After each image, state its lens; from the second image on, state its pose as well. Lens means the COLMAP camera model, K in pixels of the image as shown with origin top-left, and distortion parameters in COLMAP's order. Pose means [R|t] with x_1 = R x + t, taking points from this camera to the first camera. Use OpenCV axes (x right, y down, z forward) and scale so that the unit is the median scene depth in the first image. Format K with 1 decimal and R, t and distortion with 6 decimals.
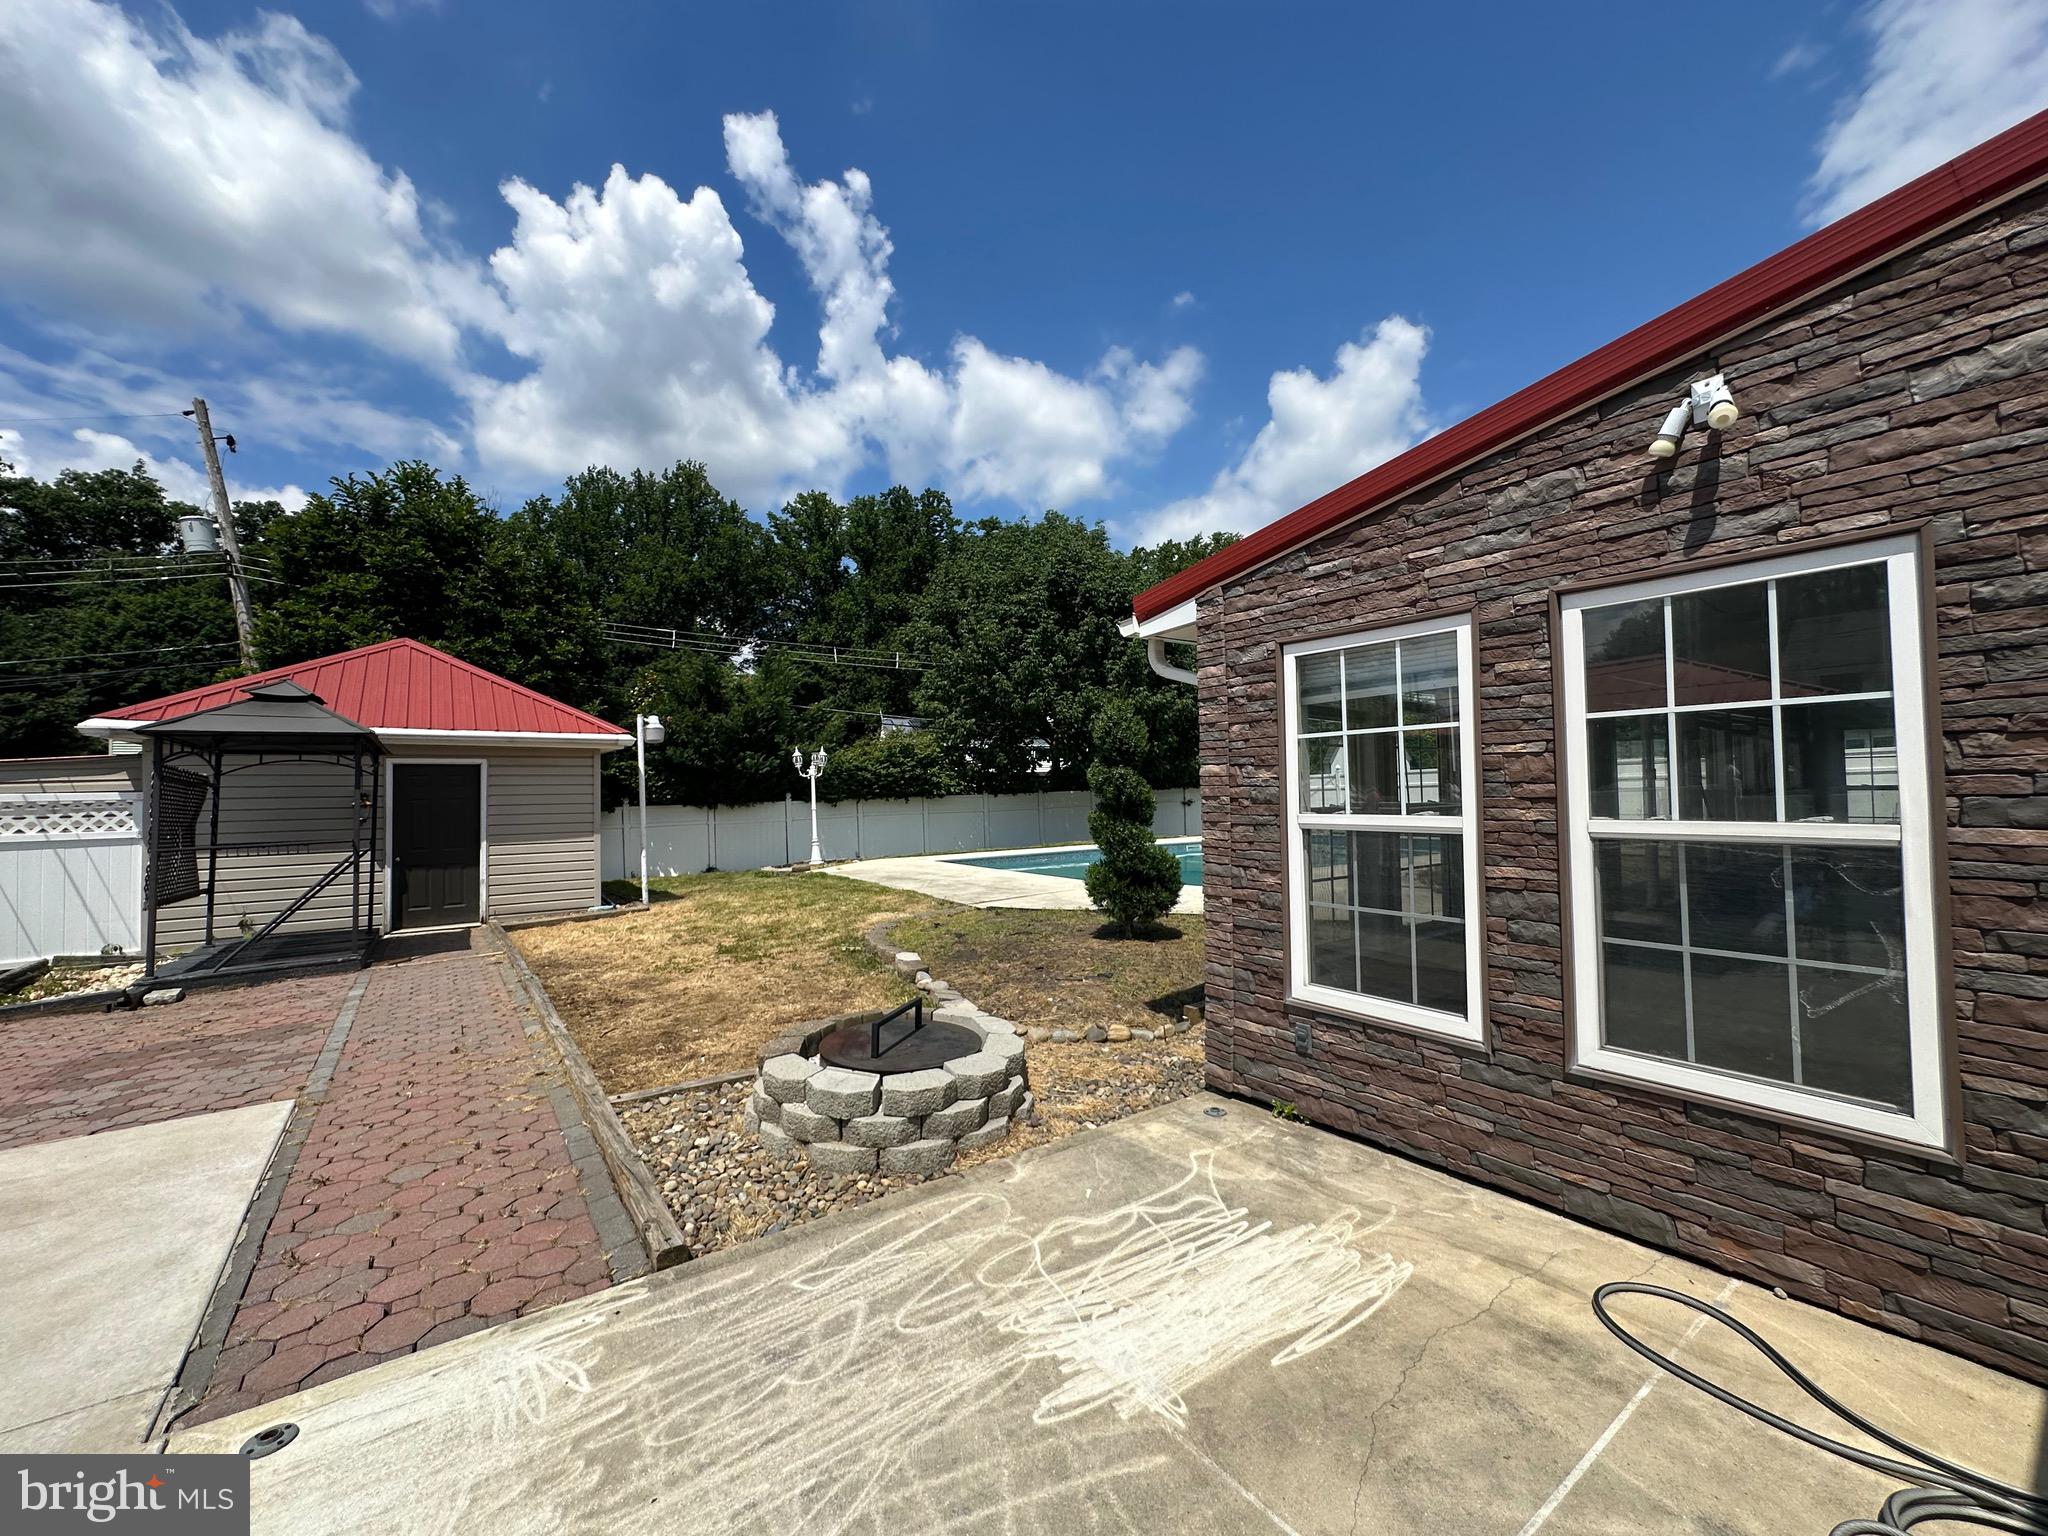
lens RADIAL K [[817.7, 0, 1024.0], [0, 817.7, 768.0], [0, 0, 1]] dist [-0.003518, 0.000340]
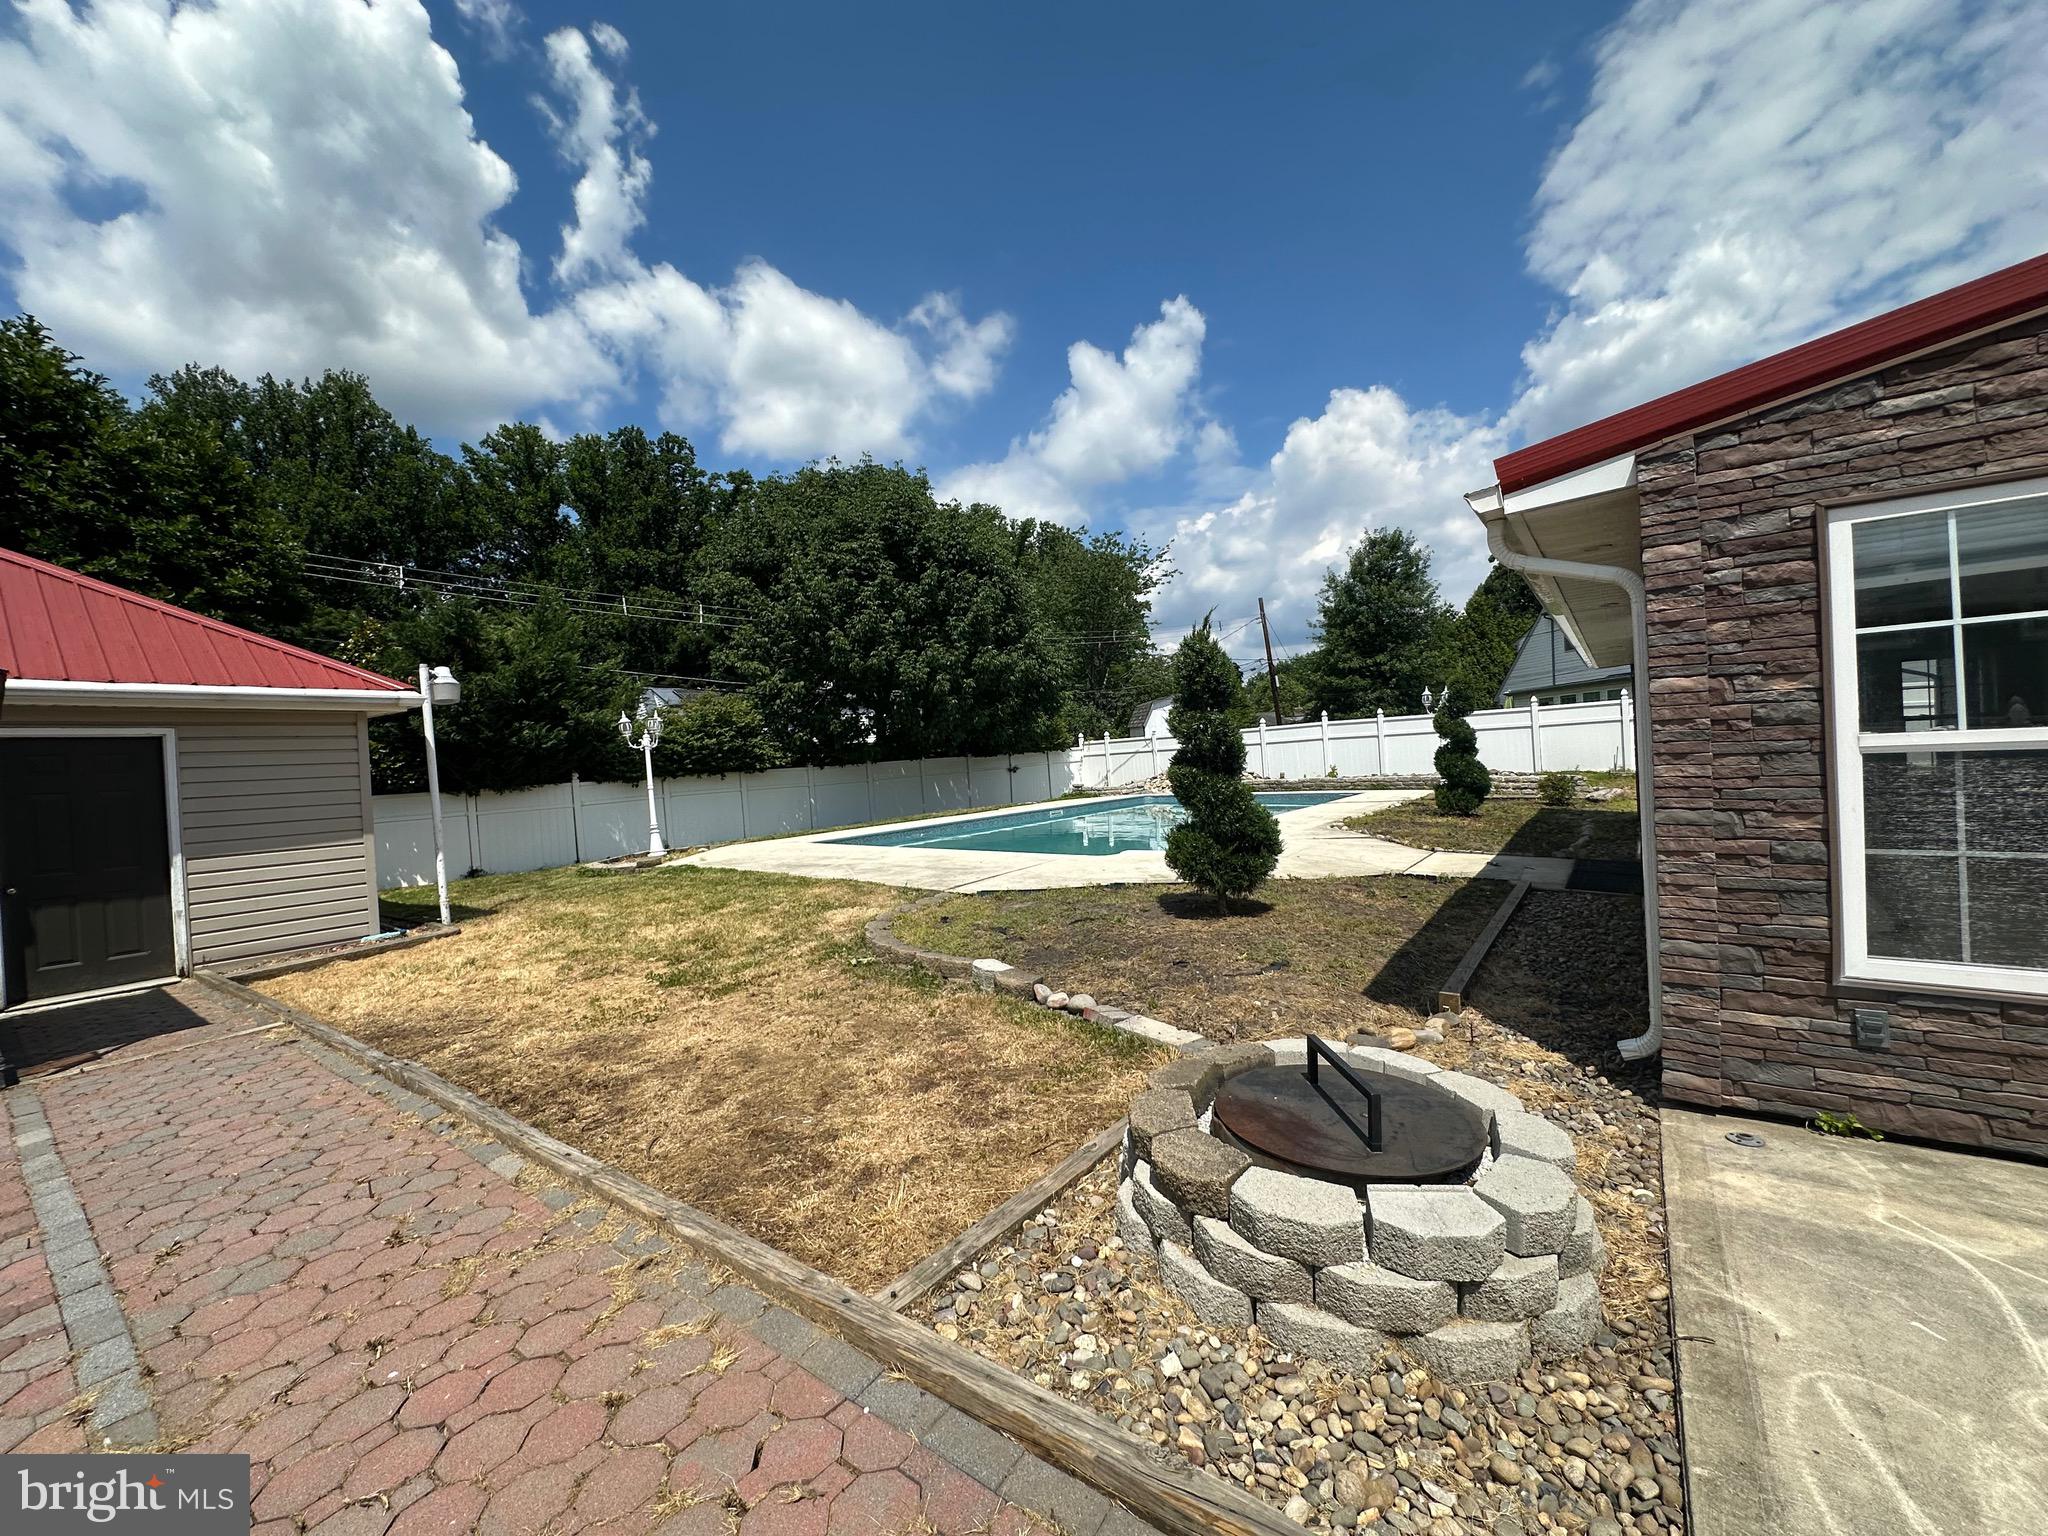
lens RADIAL K [[818.3, 0, 1026.2], [0, 818.3, 763.8], [0, 0, 1]] dist [-0.002306, 0.000505]
pose [[0.953044, -0.033275, 0.300999, -0.231360], [0.024701, 0.999175, 0.032247, 0.014942], [-0.301824, -0.023298, 0.953079, 0.191085]]
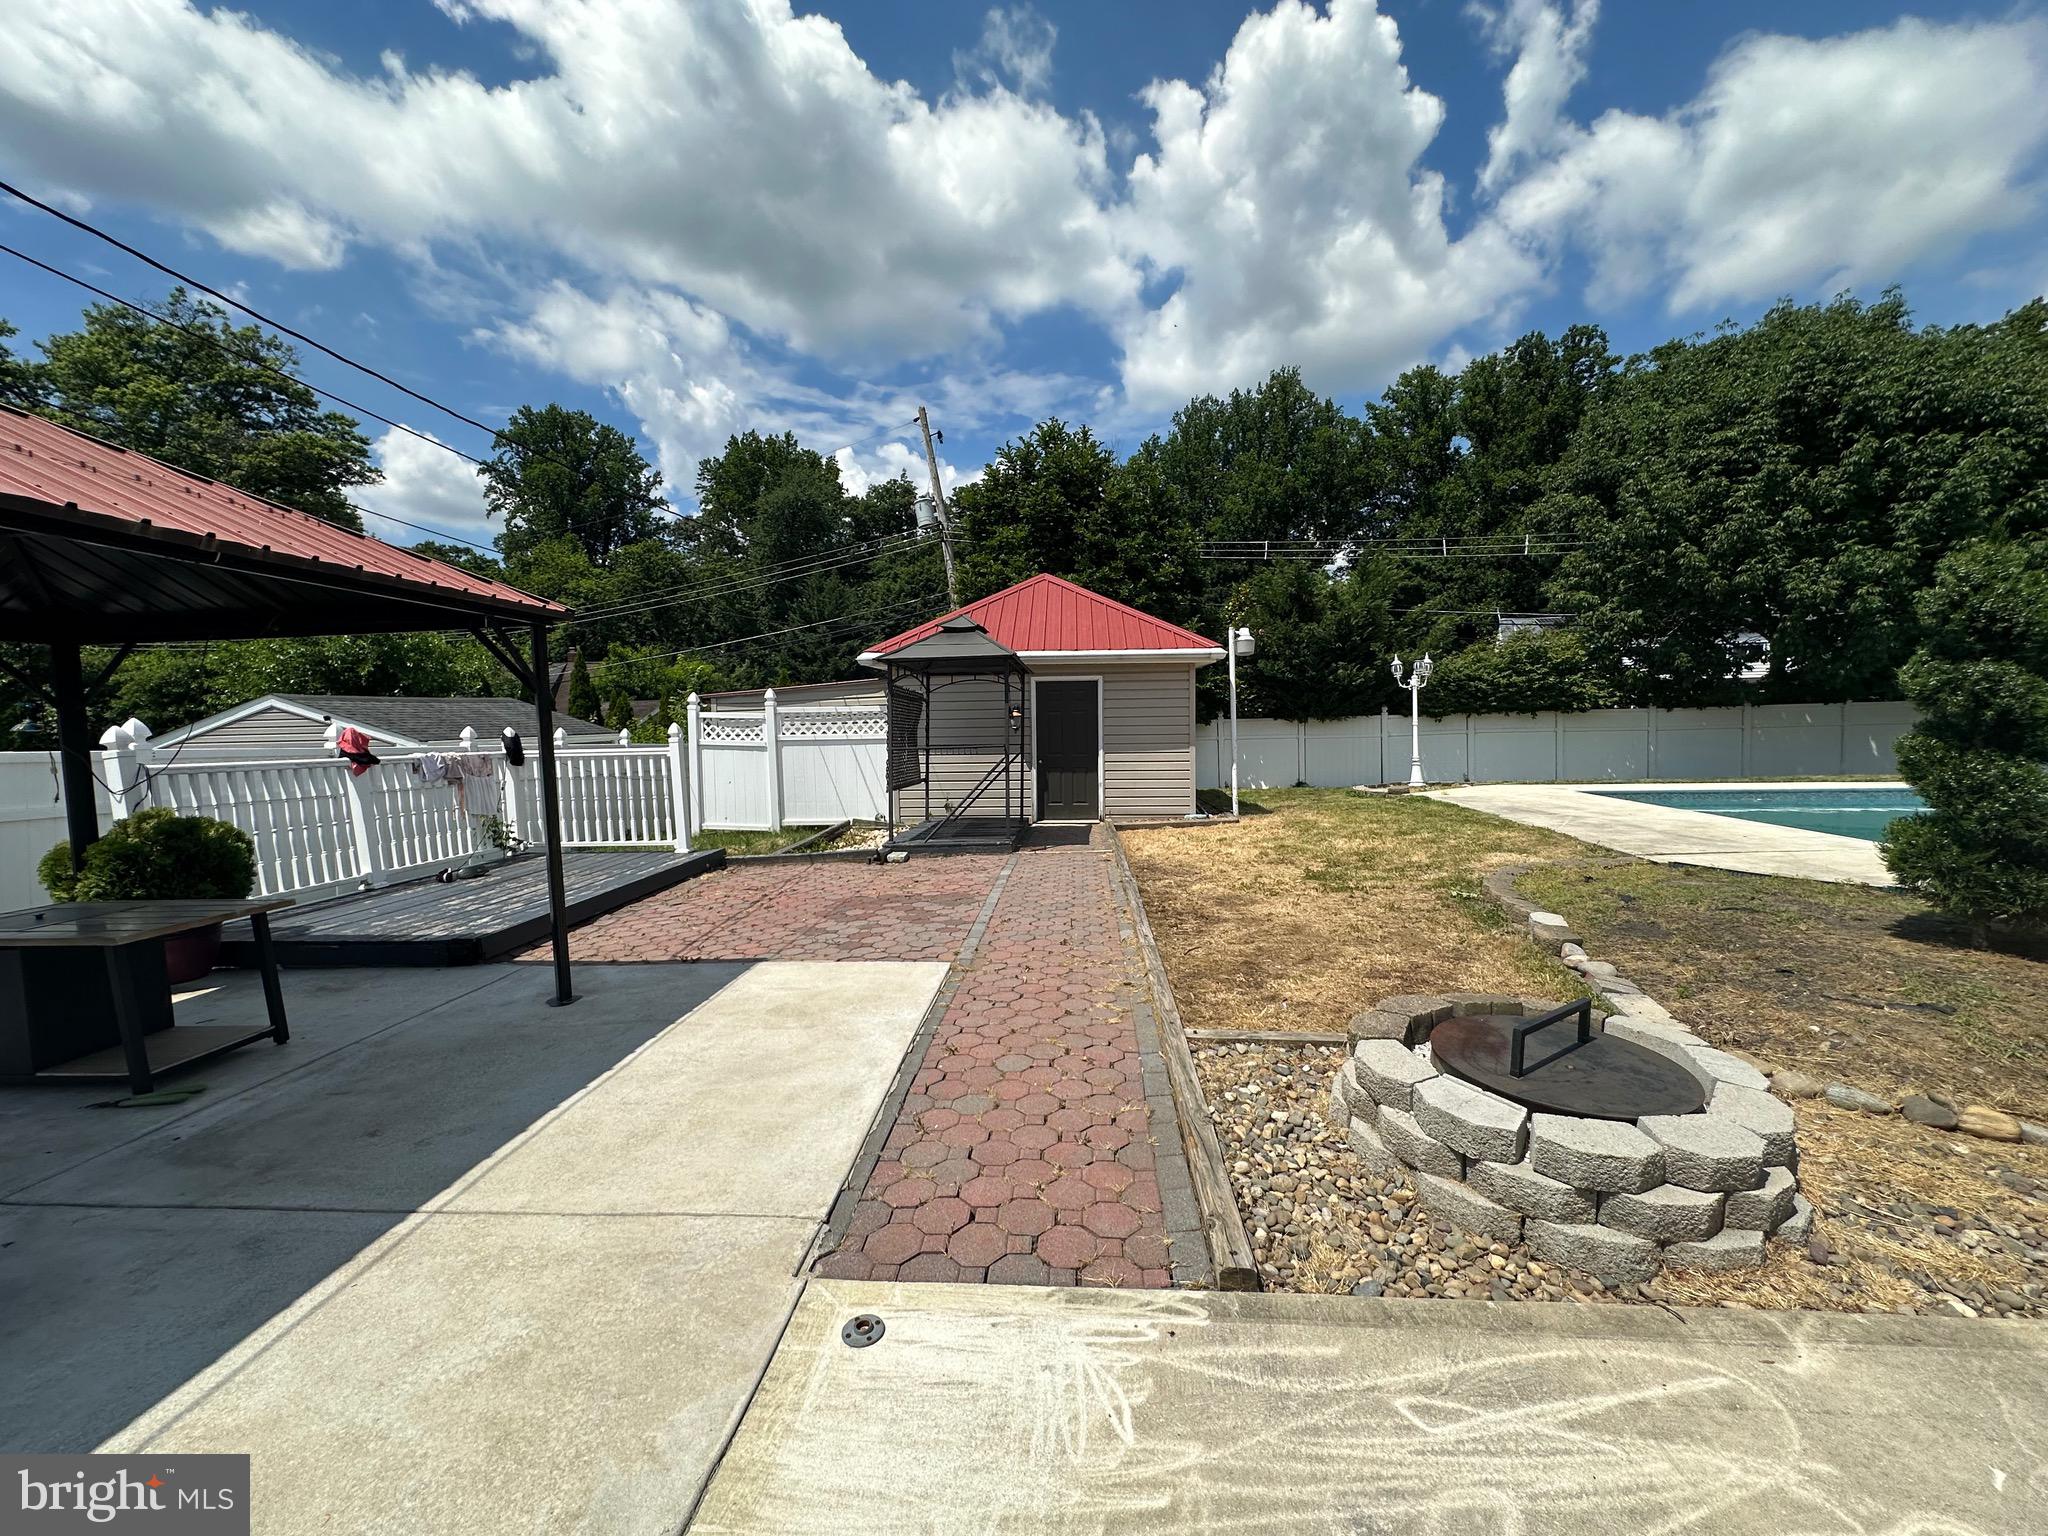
lens RADIAL K [[818.3, 0, 1026.2], [0, 818.3, 763.8], [0, 0, 1]] dist [-0.002306, 0.000505]
pose [[0.770990, 0.044735, -0.635274, -0.026894], [0.019200, 0.995444, 0.093399, 0.003023], [0.636558, -0.084207, 0.766618, 0.076737]]
